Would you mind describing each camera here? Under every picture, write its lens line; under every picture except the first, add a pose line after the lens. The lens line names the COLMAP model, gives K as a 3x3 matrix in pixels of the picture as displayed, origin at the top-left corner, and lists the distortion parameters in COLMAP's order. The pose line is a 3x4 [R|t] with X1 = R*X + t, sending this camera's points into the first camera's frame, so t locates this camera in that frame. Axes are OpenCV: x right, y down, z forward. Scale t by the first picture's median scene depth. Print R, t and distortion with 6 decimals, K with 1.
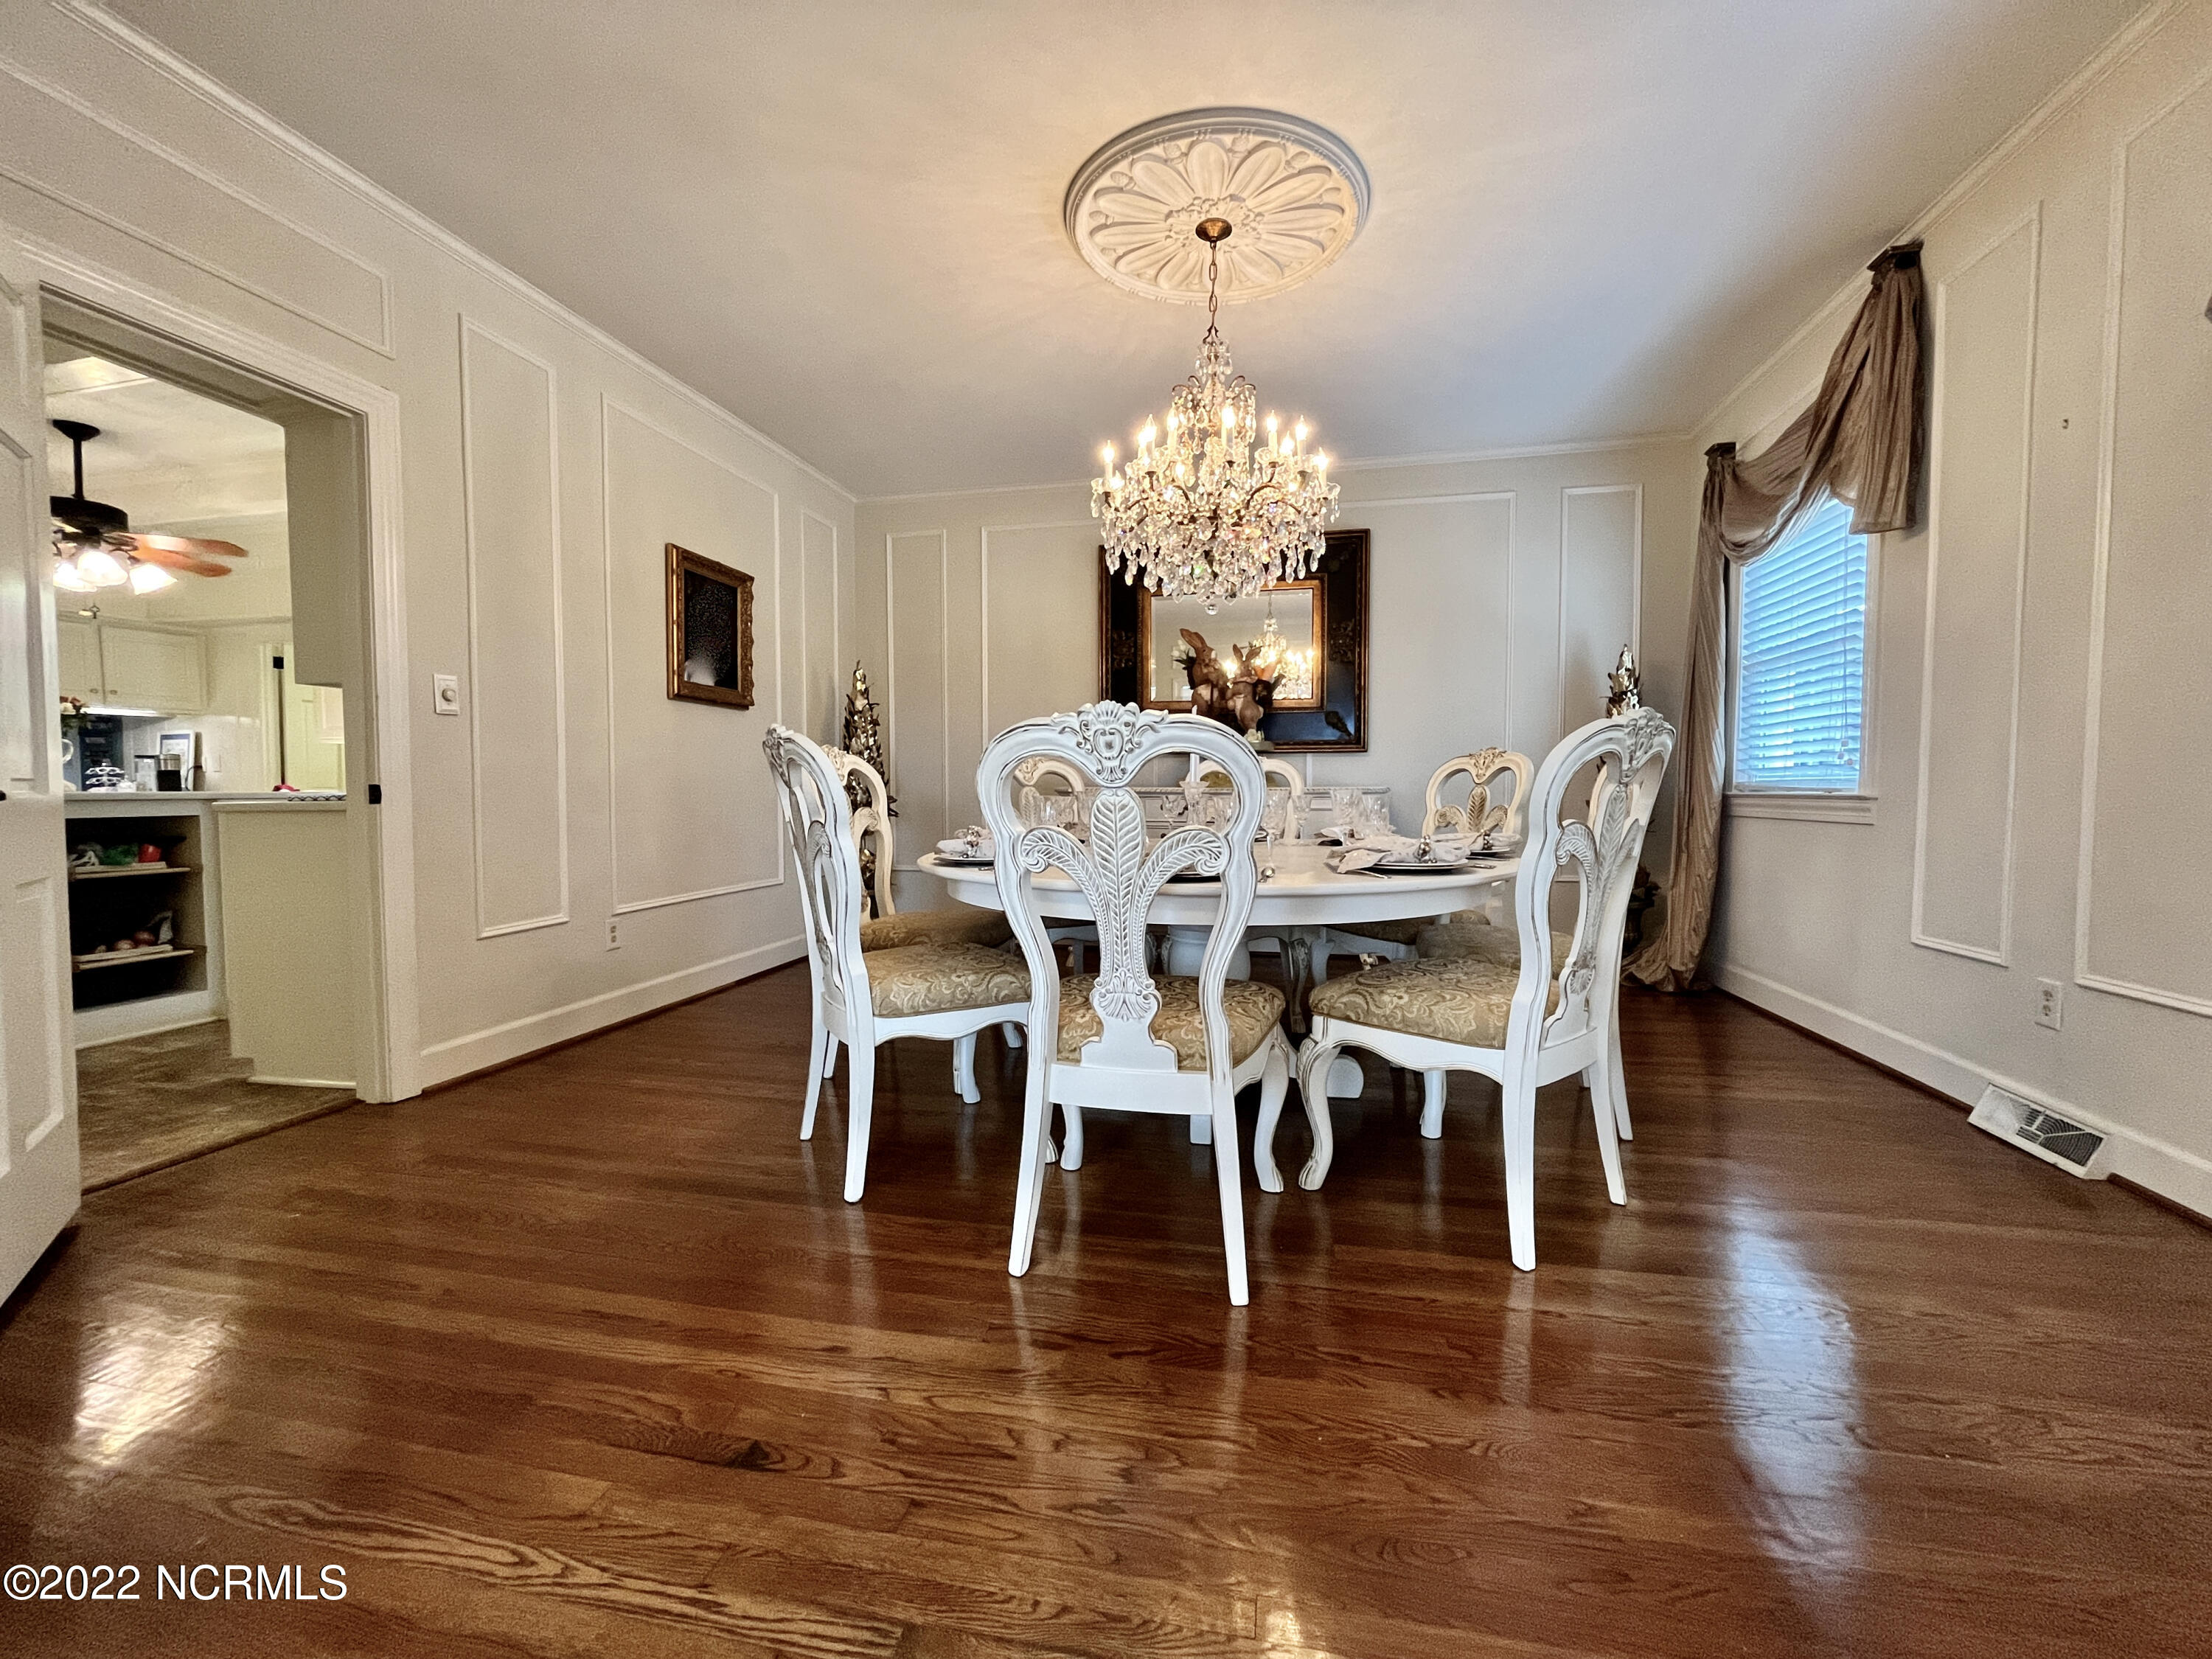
lens RADIAL K [[898.9, 0, 1104.8], [0, 898.9, 831.3], [0, 0, 1]] dist [-0.003694, 0.000108]
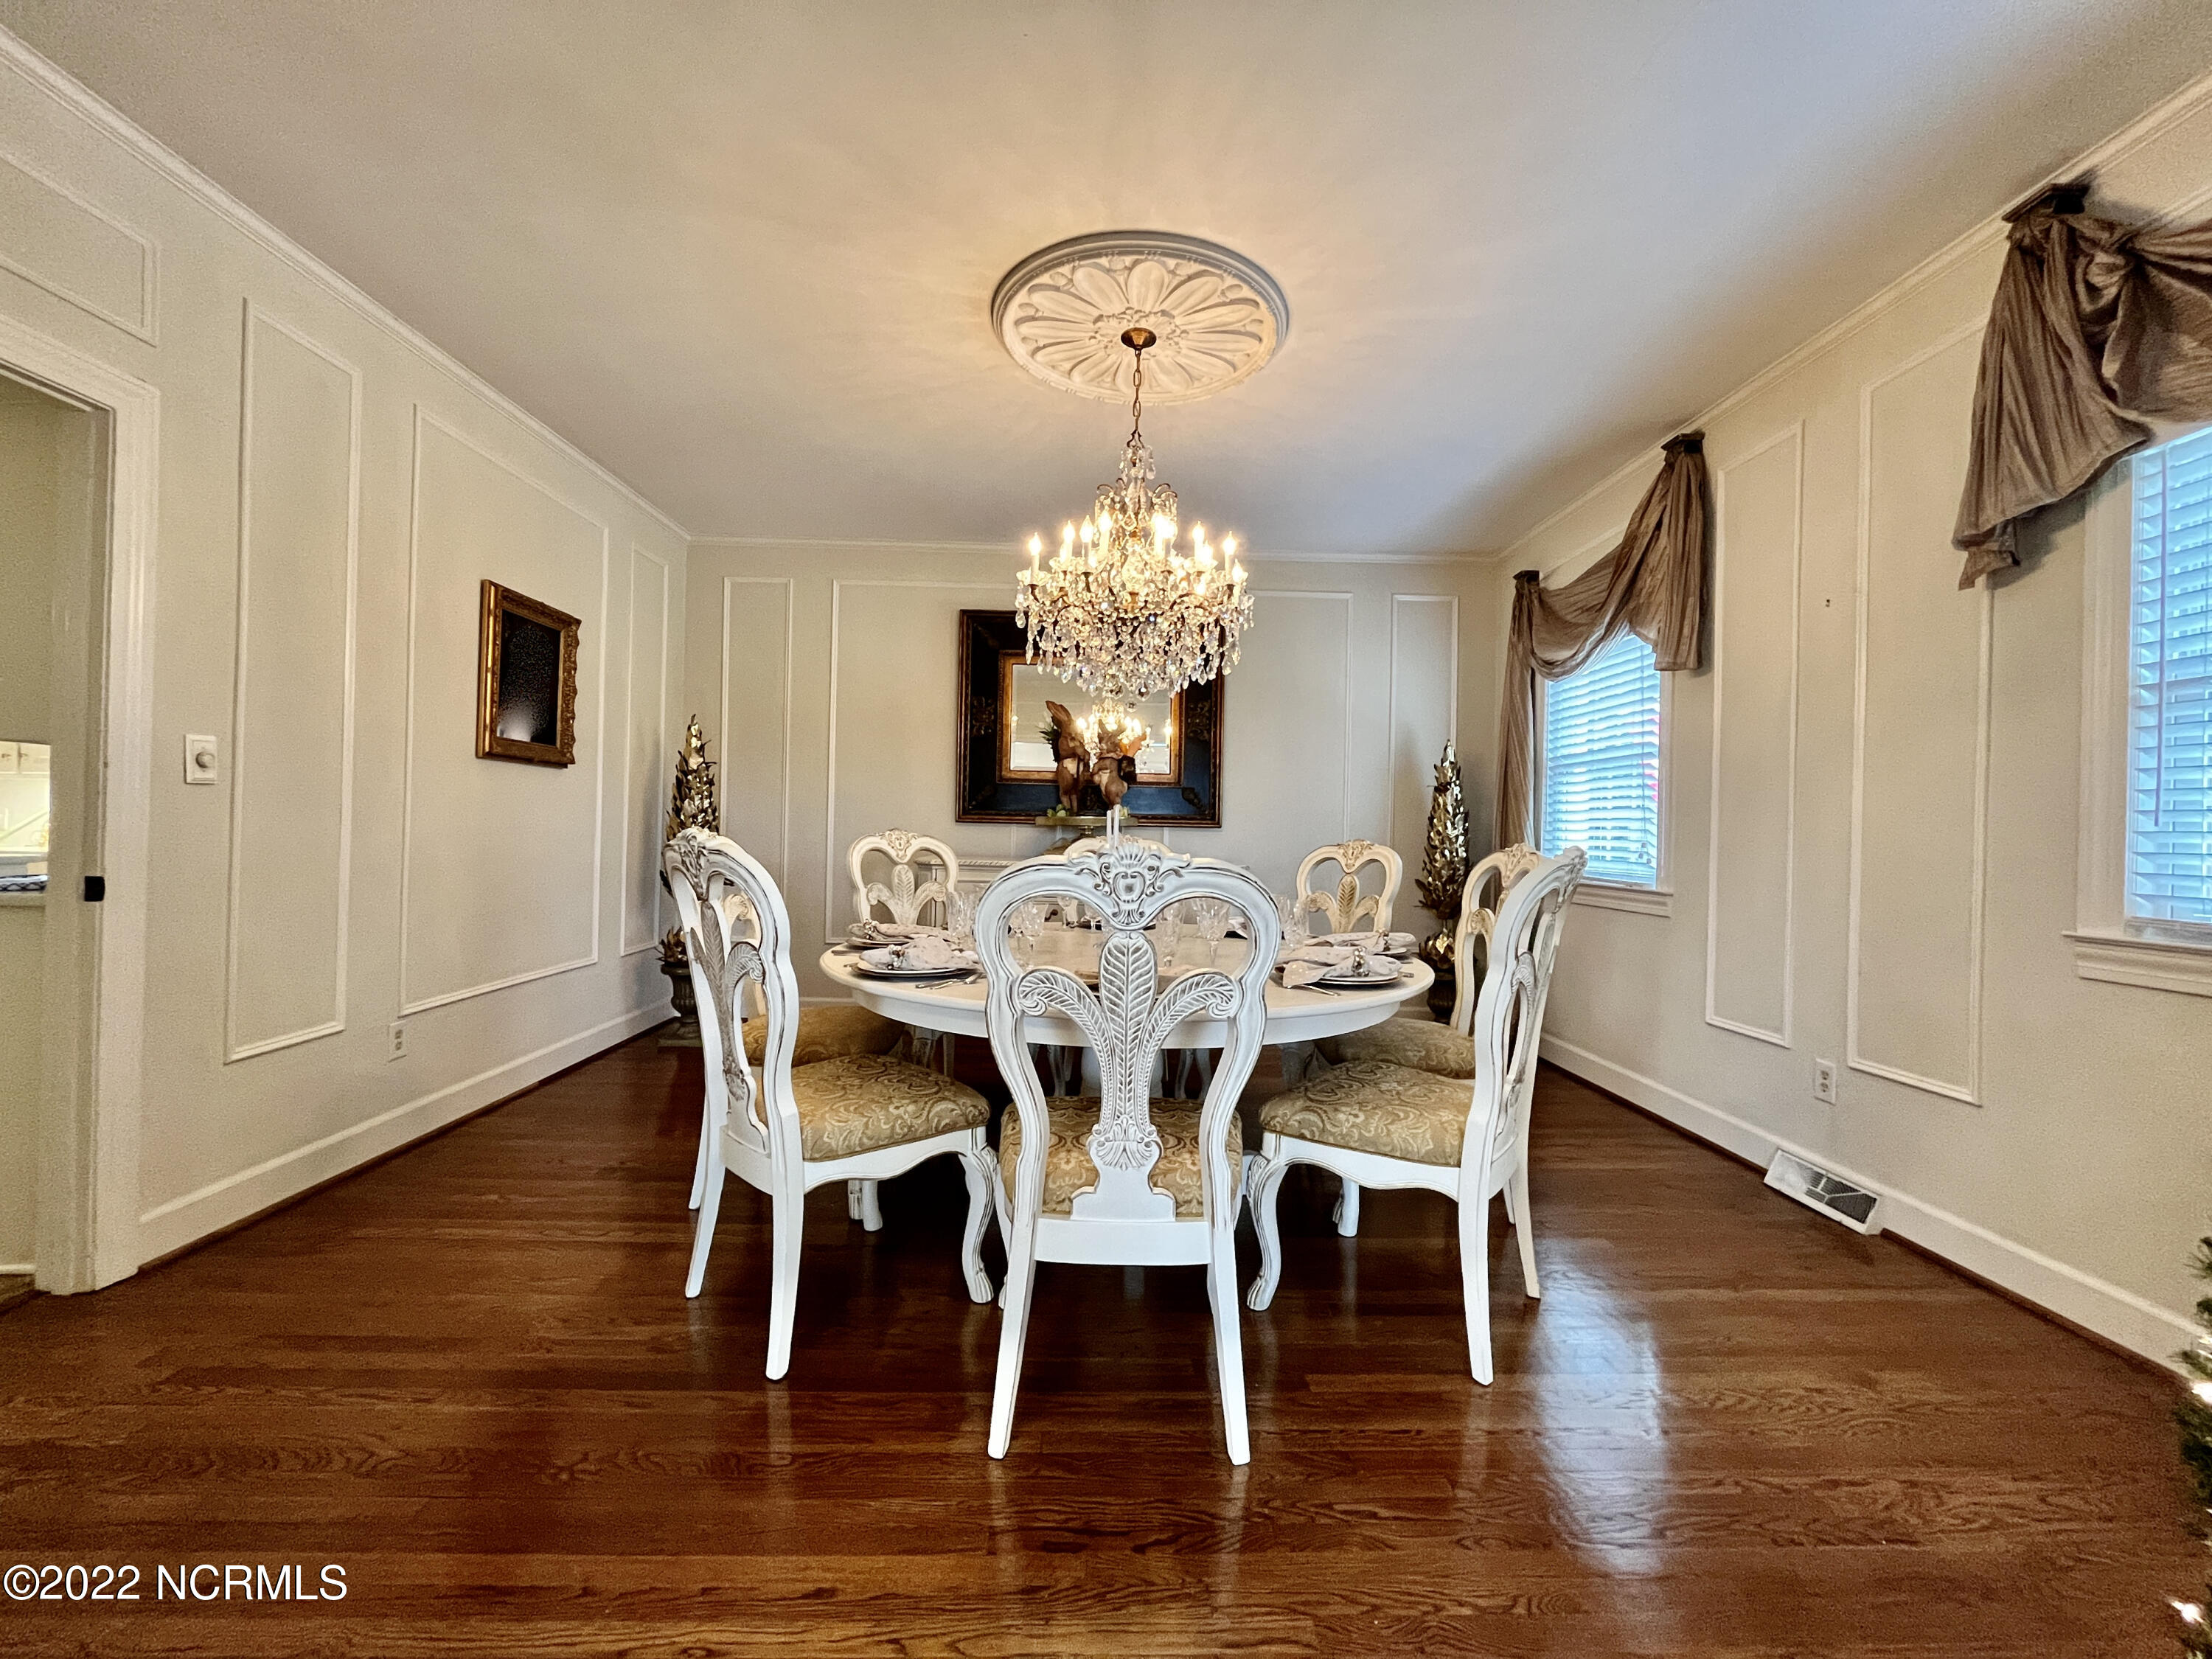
lens RADIAL K [[898.9, 0, 1104.8], [0, 898.9, 830.5], [0, 0, 1]] dist [-0.003694, 0.000108]
pose [[0.972663, 0.022117, 0.231166, -0.143045], [-0.011761, 0.998868, -0.046081, -0.066094], [-0.231923, 0.042102, 0.971823, 0.042099]]
